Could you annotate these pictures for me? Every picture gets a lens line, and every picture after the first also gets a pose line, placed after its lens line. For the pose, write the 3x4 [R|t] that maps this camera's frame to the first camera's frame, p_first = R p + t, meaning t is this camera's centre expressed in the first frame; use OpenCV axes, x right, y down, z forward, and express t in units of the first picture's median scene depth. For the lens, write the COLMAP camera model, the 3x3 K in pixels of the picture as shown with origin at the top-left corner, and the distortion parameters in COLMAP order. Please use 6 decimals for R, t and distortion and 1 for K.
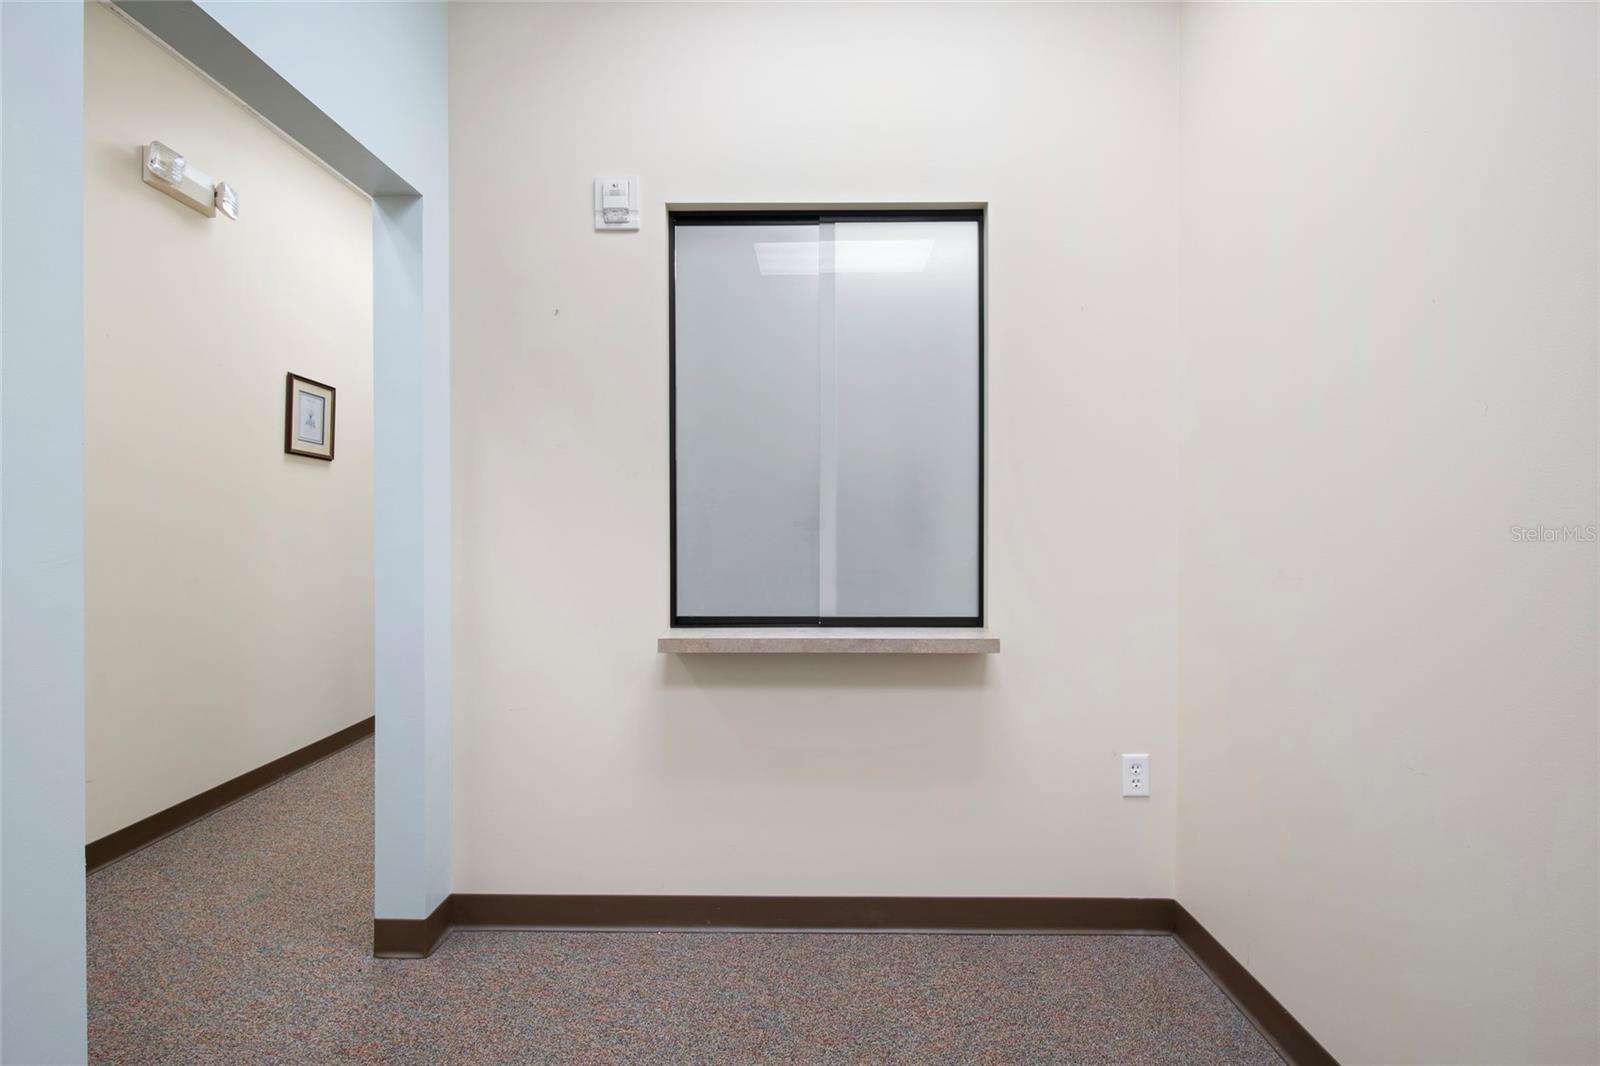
lens RADIAL K [[717.9, 0, 798.1], [0, 717.9, 530.9], [0, 0, 1]] dist [0.005573, -0.000520]
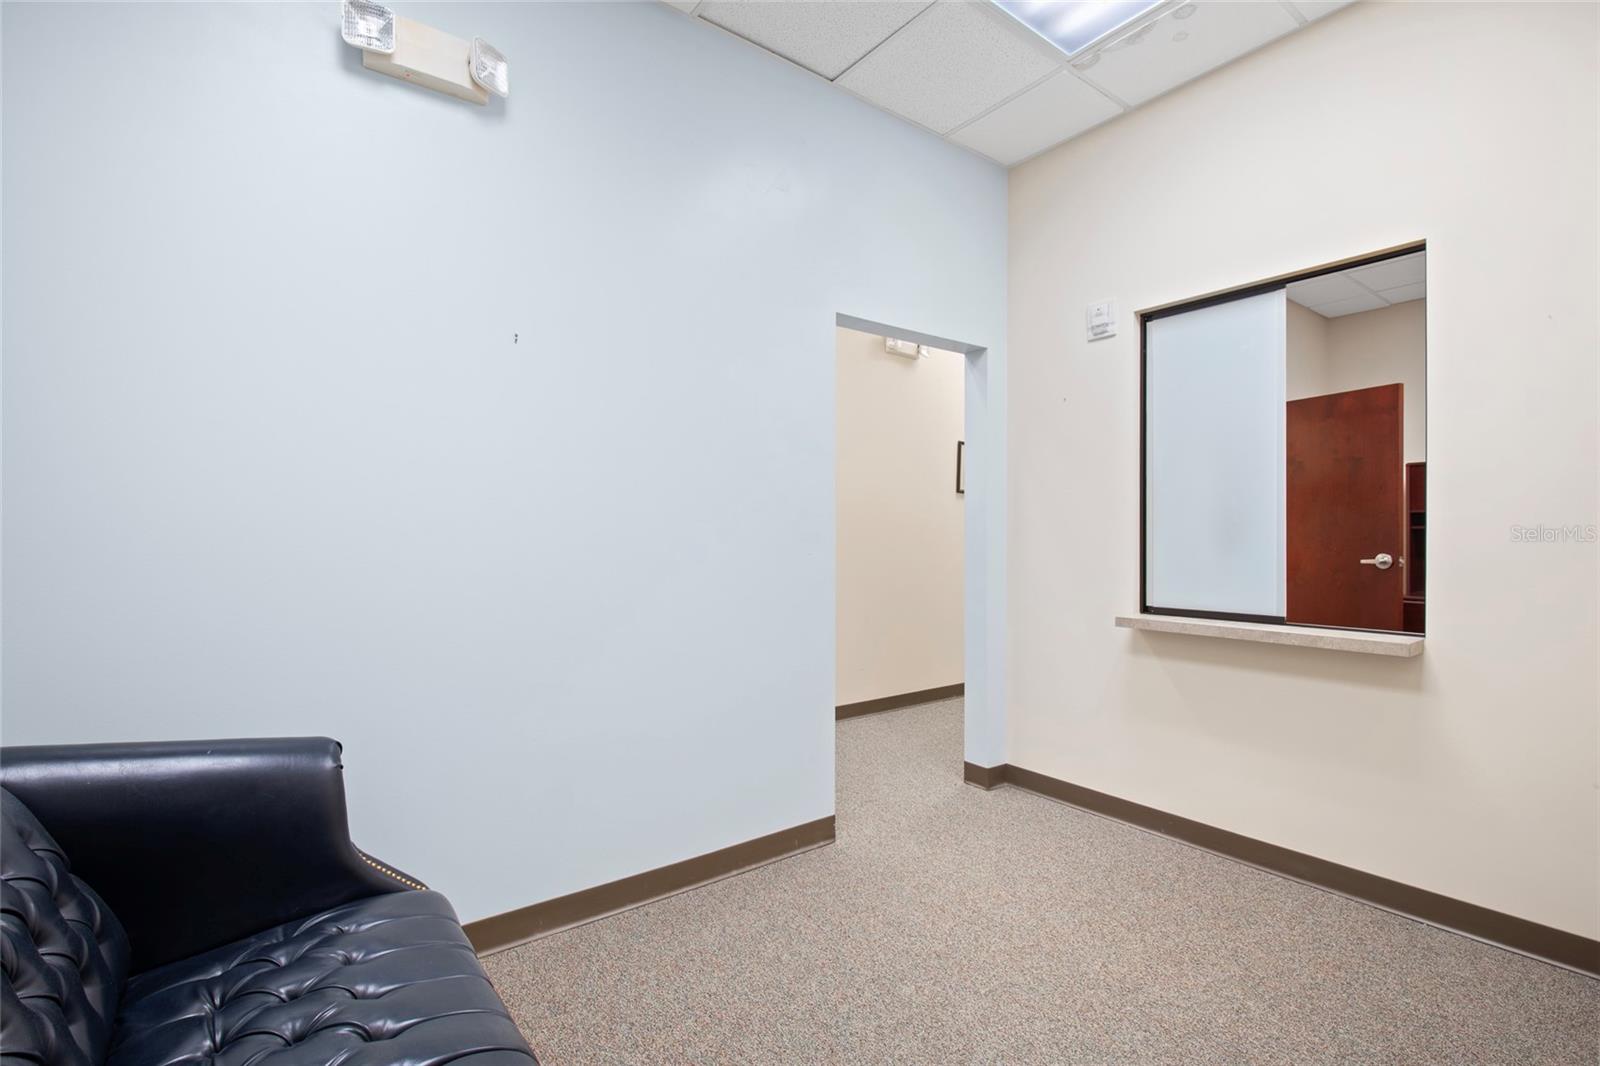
lens RADIAL K [[717.9, 0, 796.2], [0, 717.9, 535.5], [0, 0, 1]] dist [0.005573, -0.000520]
pose [[0.606134, -0.000834, -0.795362, 0.532838], [-0.004512, 0.999980, -0.004487, -0.006370], [0.795350, 0.006308, 0.606118, -0.379794]]
